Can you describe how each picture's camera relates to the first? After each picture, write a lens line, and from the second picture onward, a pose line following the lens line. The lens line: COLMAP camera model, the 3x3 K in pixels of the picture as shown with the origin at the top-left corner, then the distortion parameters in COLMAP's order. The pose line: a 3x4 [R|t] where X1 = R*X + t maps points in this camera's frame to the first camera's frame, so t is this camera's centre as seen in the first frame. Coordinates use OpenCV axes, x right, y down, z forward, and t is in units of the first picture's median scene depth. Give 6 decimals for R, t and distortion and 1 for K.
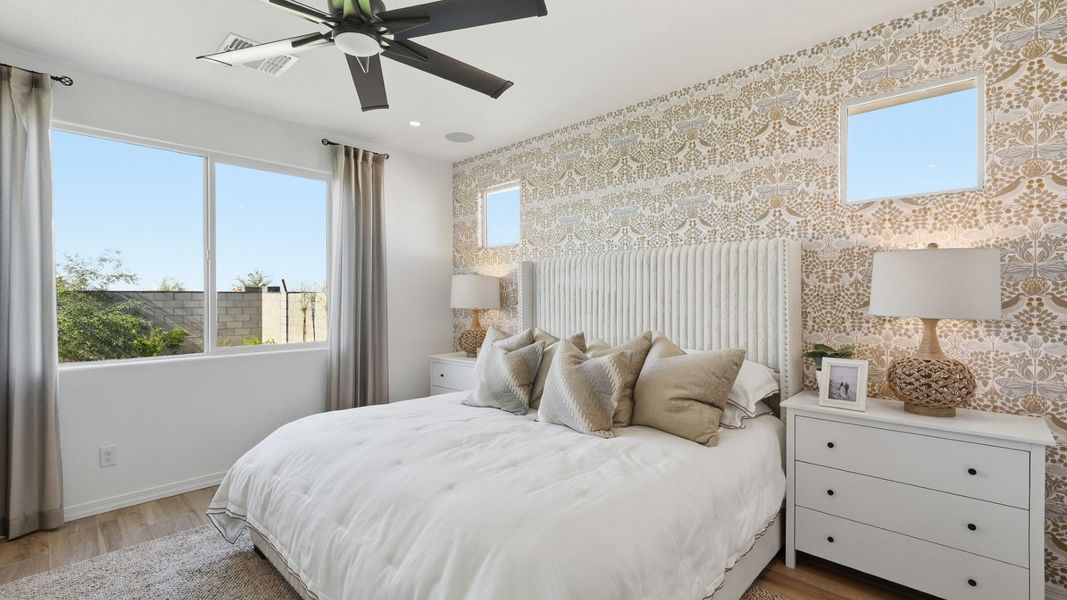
lens RADIAL K [[474.6, 0, 533.2], [0, 474.6, 299.9], [0, 0, 1]] dist [-0.009734, 0.005681]
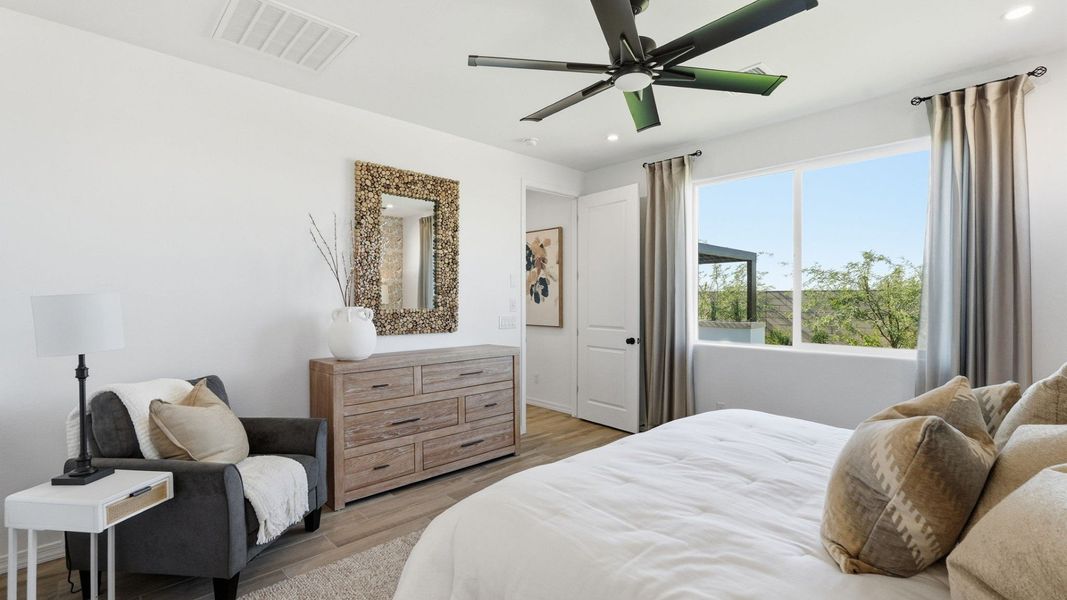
lens RADIAL K [[474.6, 0, 531.3], [0, 474.6, 304.6], [0, 0, 1]] dist [-0.009734, 0.005681]
pose [[-0.072403, 0.011301, -0.997311, 0.768157], [-0.000420, 0.999935, 0.011361, 0.000534], [0.997375, 0.001242, -0.072393, 0.775849]]
